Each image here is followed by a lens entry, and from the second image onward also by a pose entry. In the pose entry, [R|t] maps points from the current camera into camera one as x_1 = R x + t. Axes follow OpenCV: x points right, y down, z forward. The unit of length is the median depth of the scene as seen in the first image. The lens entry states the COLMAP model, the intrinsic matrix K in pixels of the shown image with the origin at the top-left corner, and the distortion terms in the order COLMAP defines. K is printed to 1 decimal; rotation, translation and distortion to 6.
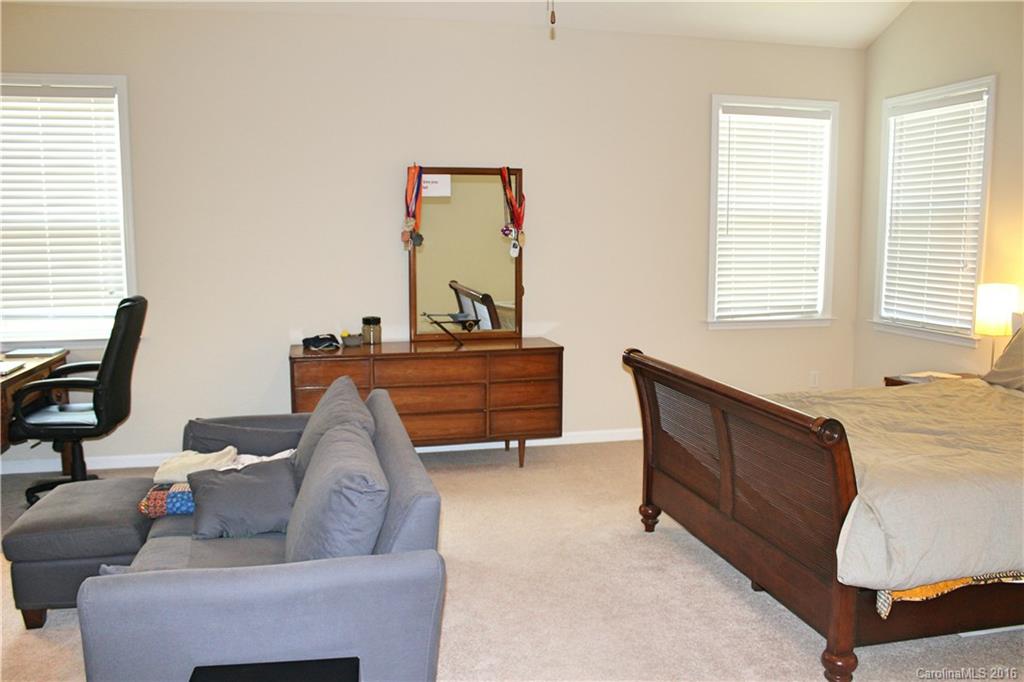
lens RADIAL K [[853.1, 0, 511.1], [0, 853.1, 344.8], [0, 0, 1]] dist [-0.132095, 0.078106]
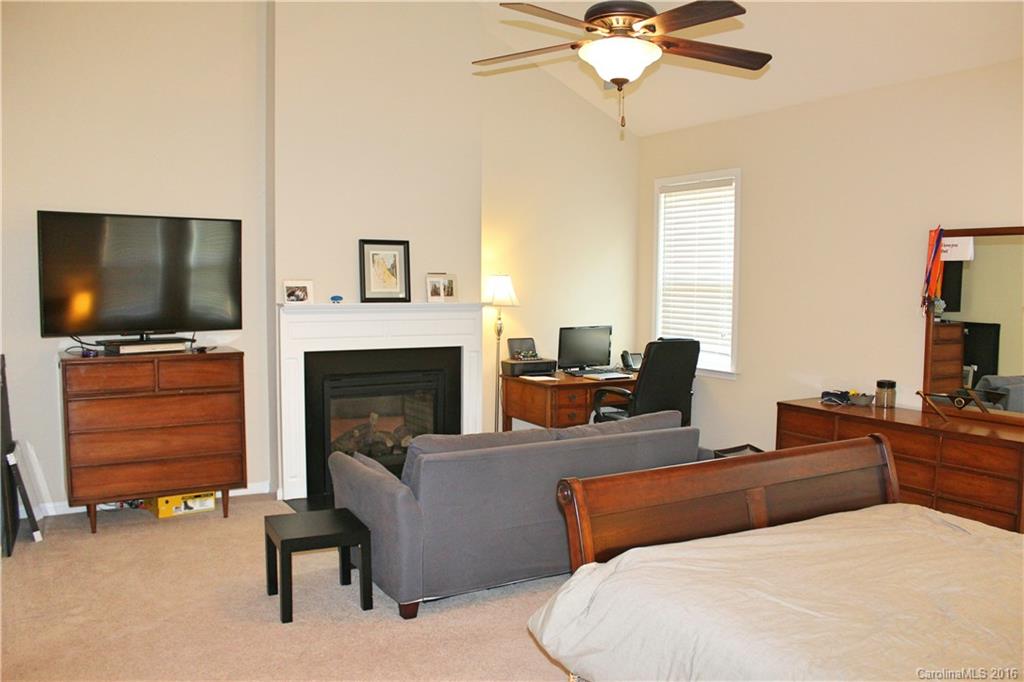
lens RADIAL K [[853.1, 0, 510.7], [0, 853.1, 341.5], [0, 0, 1]] dist [-0.132095, 0.078106]
pose [[0.288602, 0.075304, -0.954483, 0.761131], [-0.137088, 0.989881, 0.036646, -0.063255], [0.947584, 0.120272, 0.296004, 0.334684]]
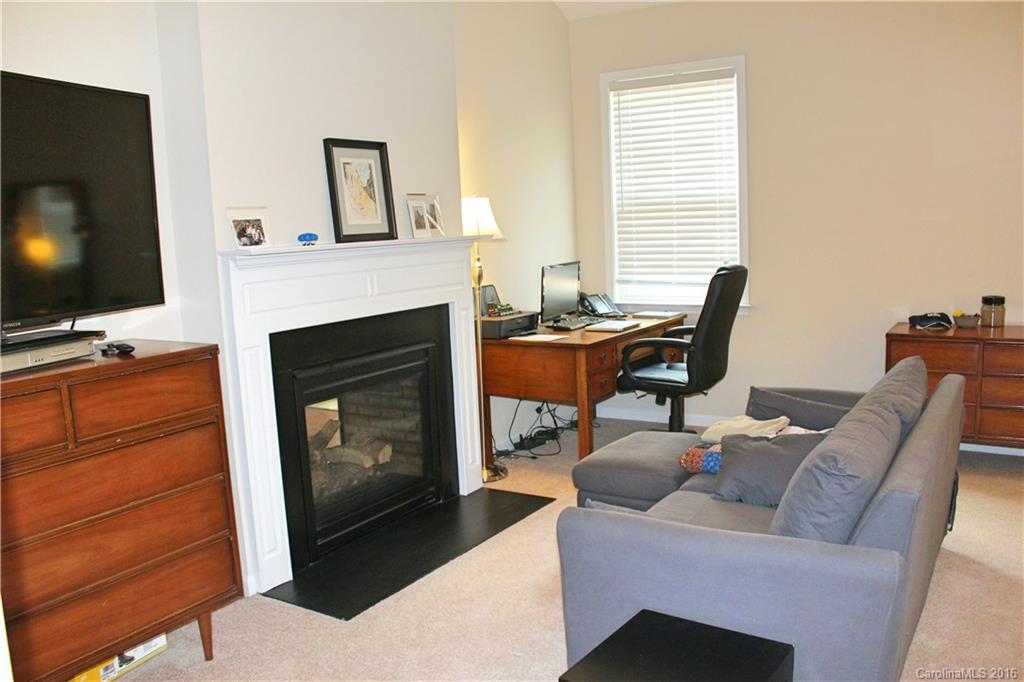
lens RADIAL K [[853.1, 0, 513.1], [0, 853.1, 335.6], [0, 0, 1]] dist [-0.132095, 0.078106]
pose [[0.702914, 0.068424, -0.707976, 0.109040], [-0.056728, 0.997584, 0.040092, 0.002783], [0.709009, 0.011980, 0.705097, 0.053558]]
